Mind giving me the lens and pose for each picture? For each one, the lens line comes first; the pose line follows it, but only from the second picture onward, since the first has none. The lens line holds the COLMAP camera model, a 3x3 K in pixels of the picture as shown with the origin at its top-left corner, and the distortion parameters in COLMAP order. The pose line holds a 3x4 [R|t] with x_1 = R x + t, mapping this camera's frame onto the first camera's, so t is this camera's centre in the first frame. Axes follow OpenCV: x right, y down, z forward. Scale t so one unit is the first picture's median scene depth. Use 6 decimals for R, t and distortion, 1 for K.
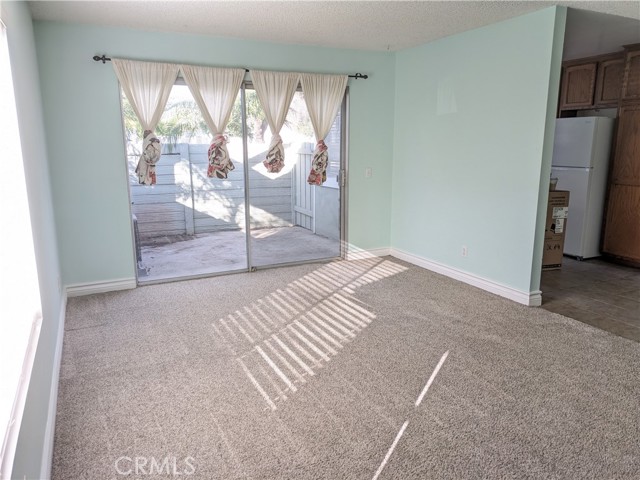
lens RADIAL K [[464.5, 0, 317.9], [0, 464.5, 243.9], [0, 0, 1]] dist [0.011261, 0.007033]
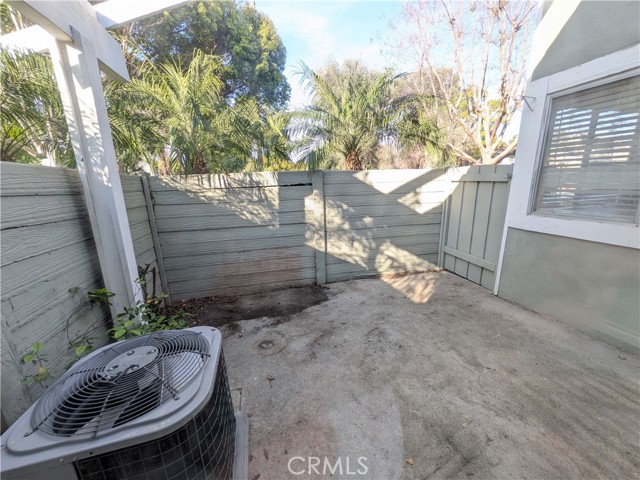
lens RADIAL K [[255.3, 0, 321.3], [0, 255.3, 241.1], [0, 0, 1]] dist [-0.000922, -0.000421]
pose [[0.975516, 0.037085, -0.216781, -0.175882], [-0.032815, 0.999191, 0.023265, -0.100879], [0.217468, -0.015582, 0.975943, 0.552840]]
